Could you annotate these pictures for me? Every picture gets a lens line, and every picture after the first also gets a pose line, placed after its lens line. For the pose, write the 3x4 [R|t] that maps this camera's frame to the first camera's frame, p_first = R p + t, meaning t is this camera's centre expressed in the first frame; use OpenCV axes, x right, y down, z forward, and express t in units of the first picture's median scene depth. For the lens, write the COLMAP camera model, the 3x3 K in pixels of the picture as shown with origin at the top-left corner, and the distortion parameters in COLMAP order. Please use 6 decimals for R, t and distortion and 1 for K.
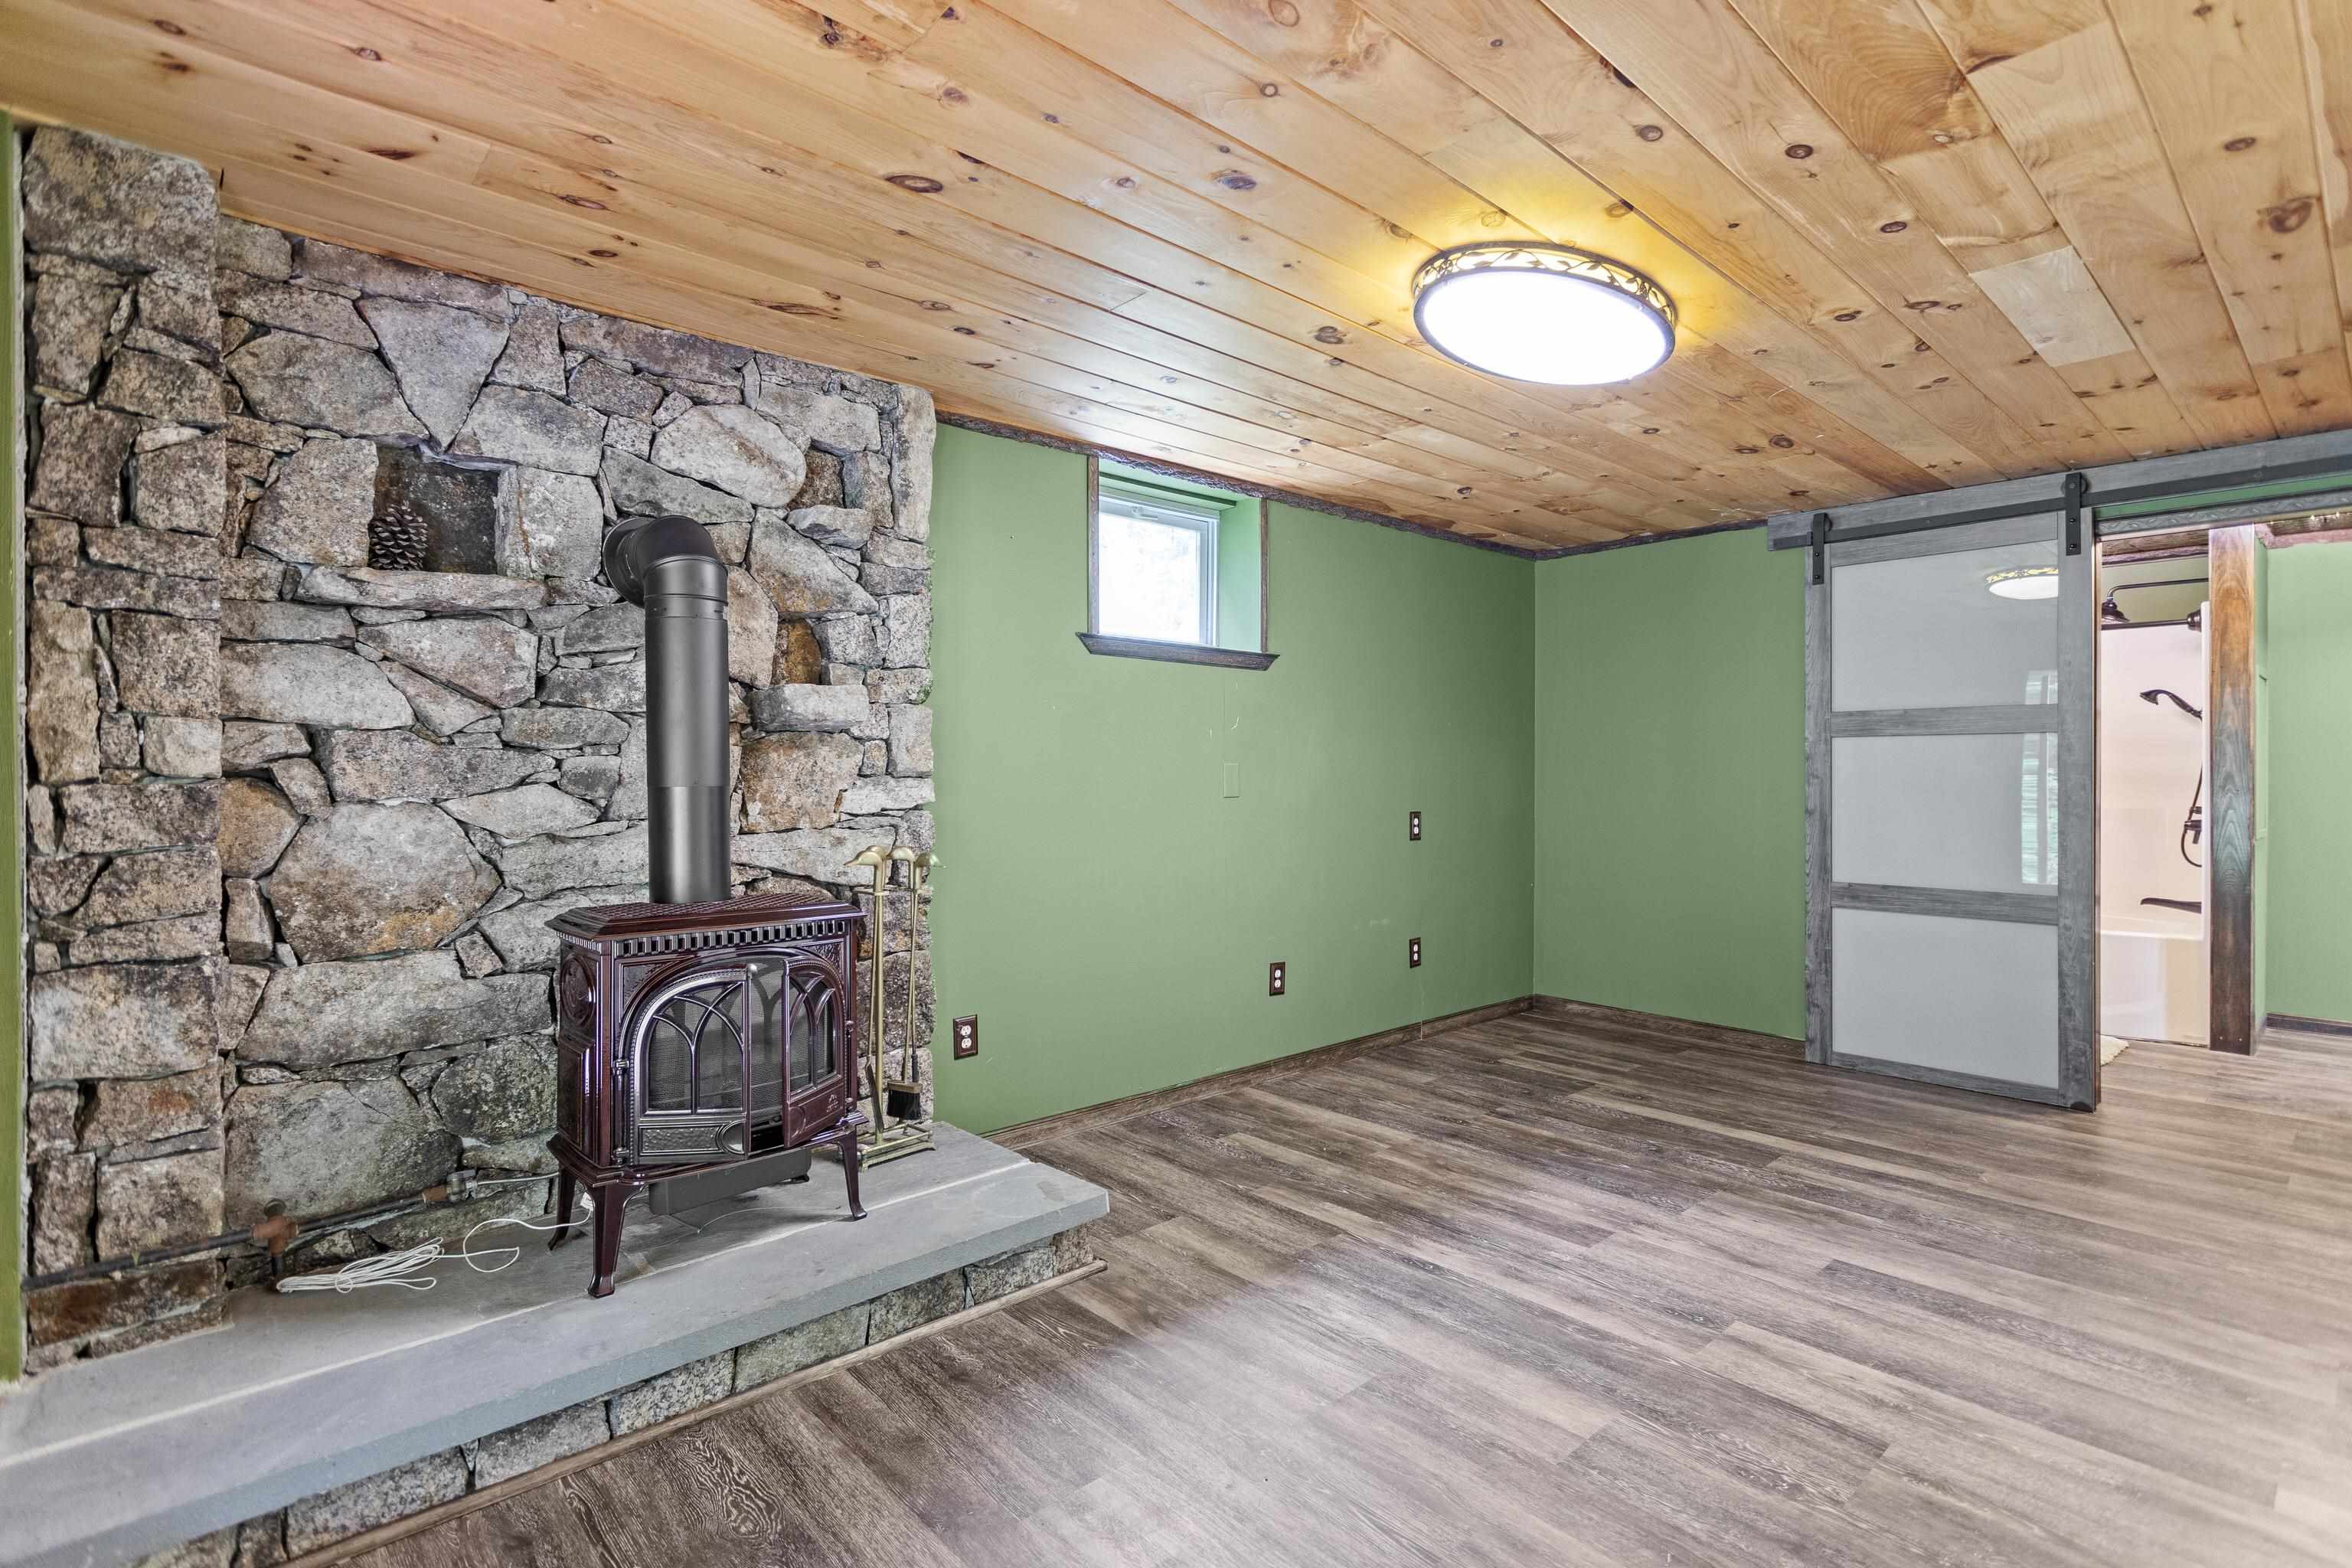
lens RADIAL K [[1113.8, 0, 1182.5], [0, 1113.8, 779.1], [0, 0, 1]] dist [0.000071, 0.000748]
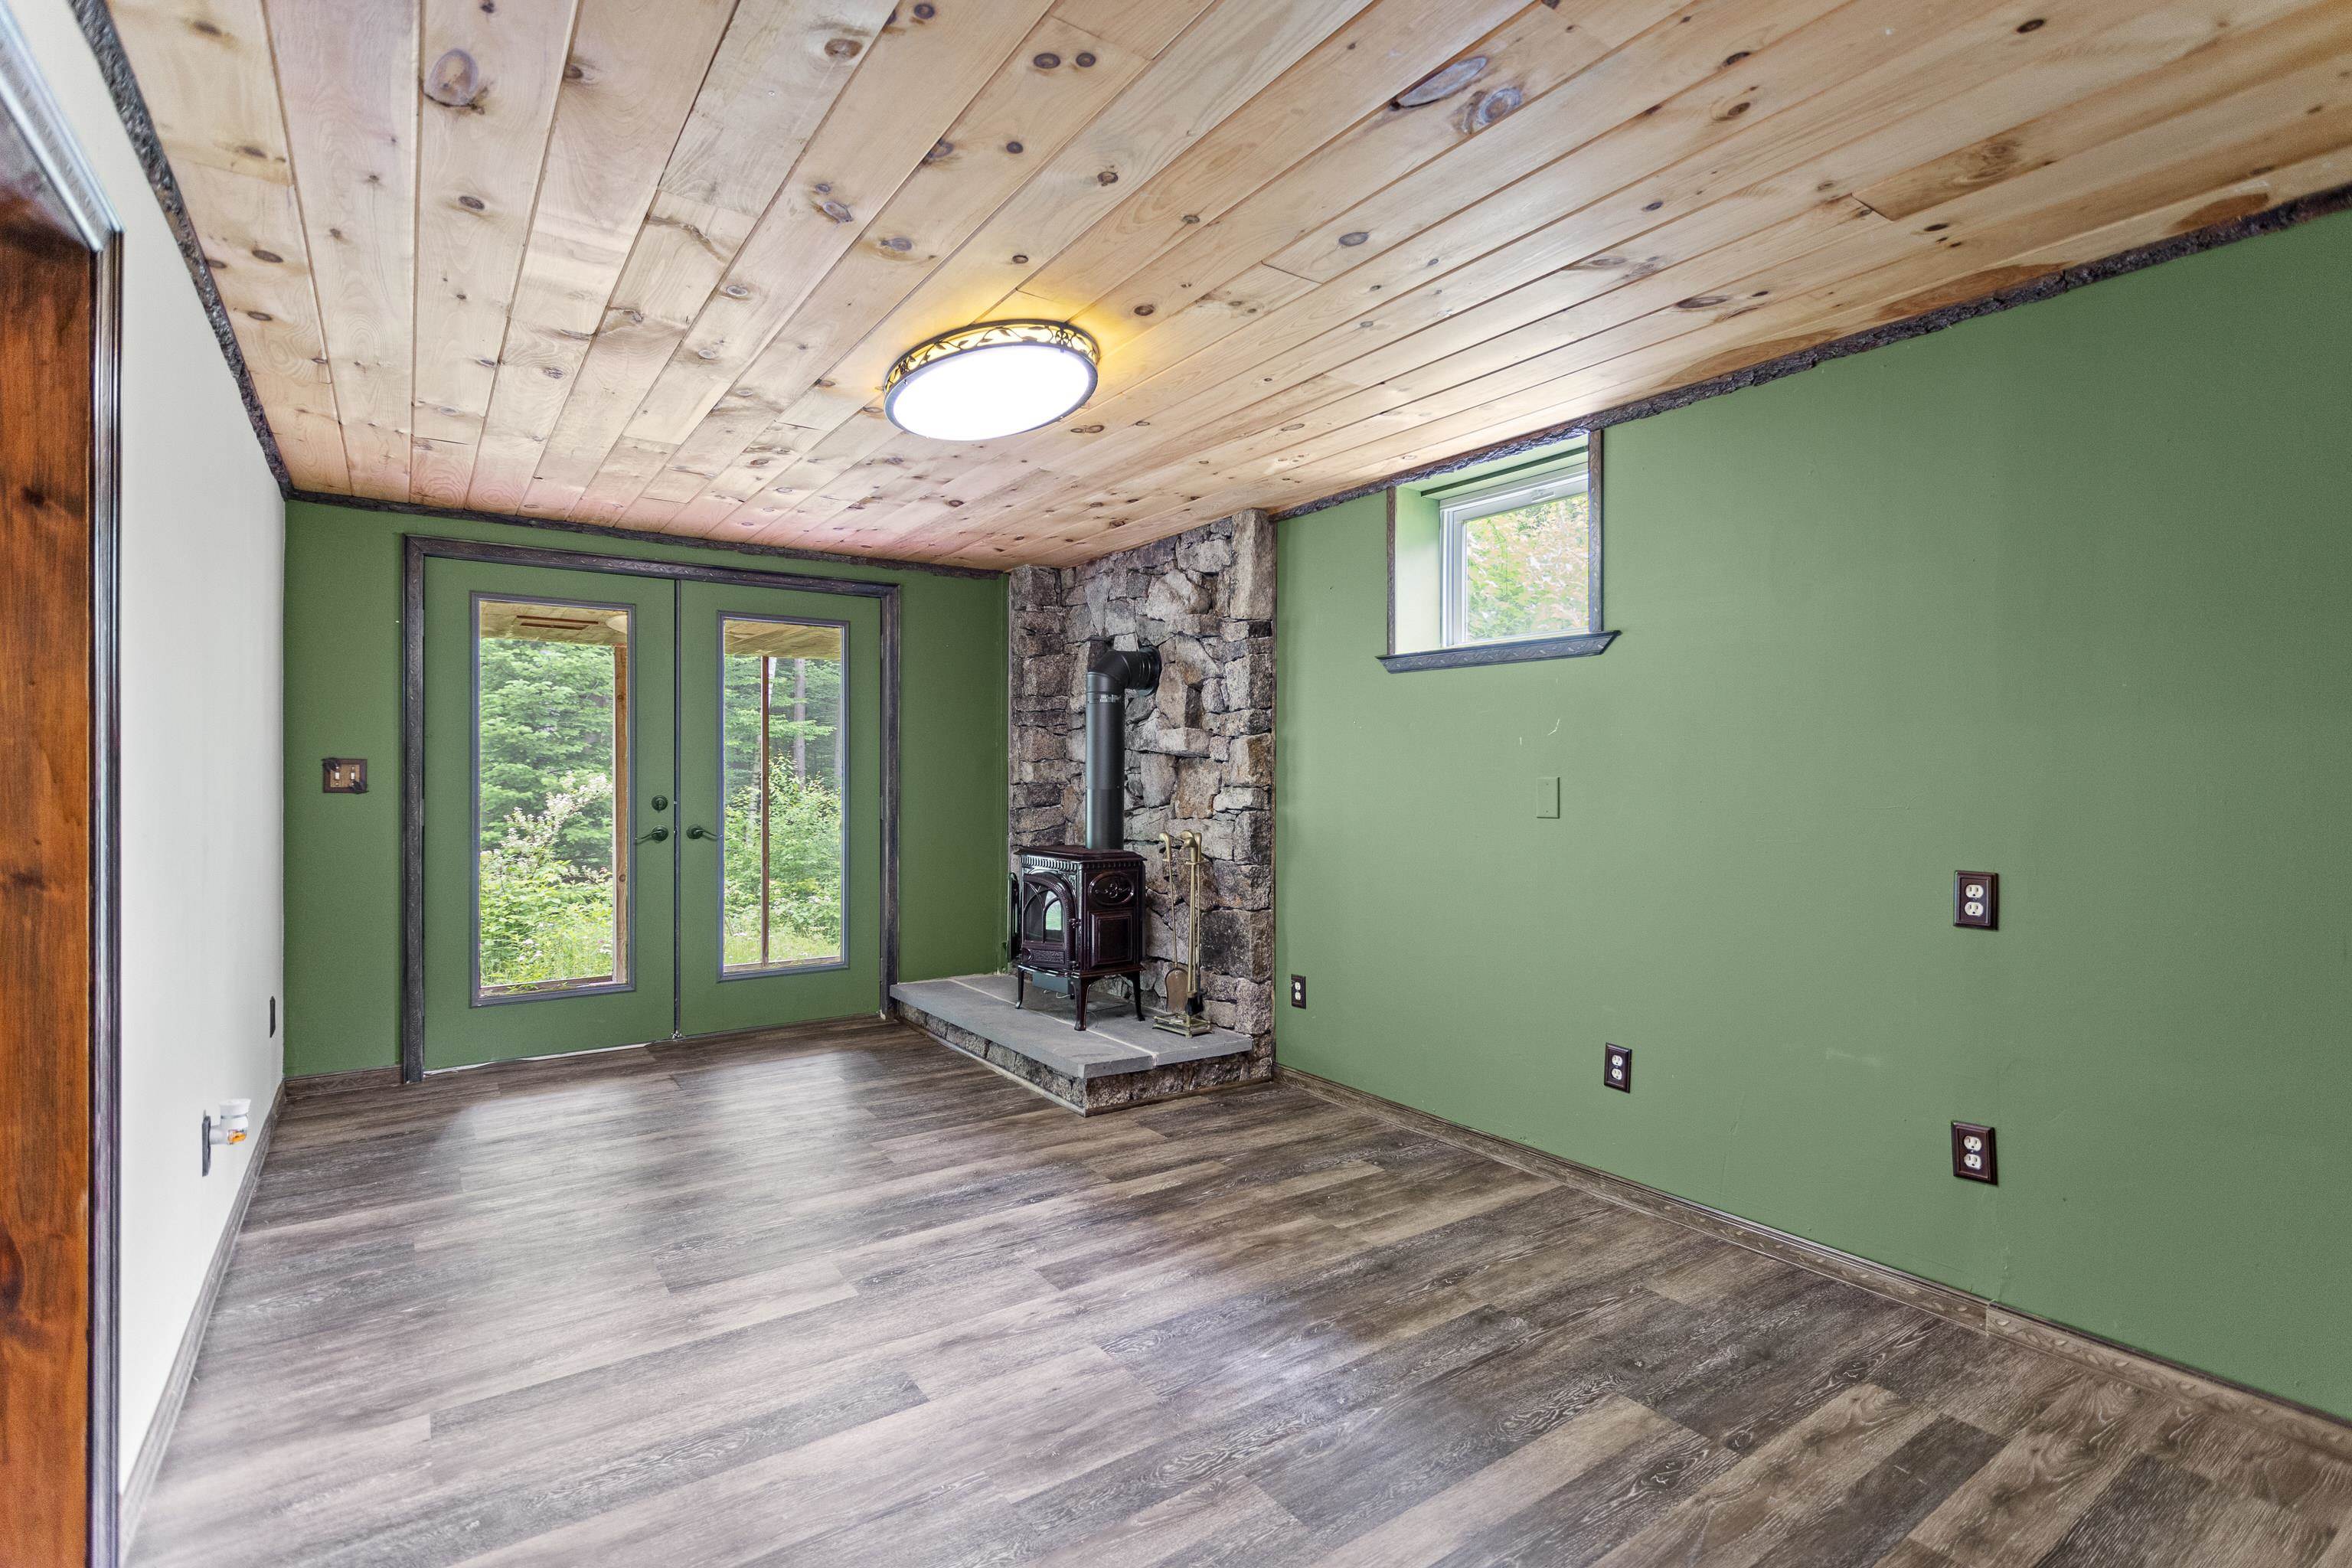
lens RADIAL K [[1113.8, 0, 1183.9], [0, 1113.8, 777.2], [0, 0, 1]] dist [0.000071, 0.000748]
pose [[-0.126050, -0.000799, -0.992024, 1.206014], [-0.011674, 0.999932, 0.000678, -0.014503], [0.991955, 0.011666, -0.126051, 1.138384]]
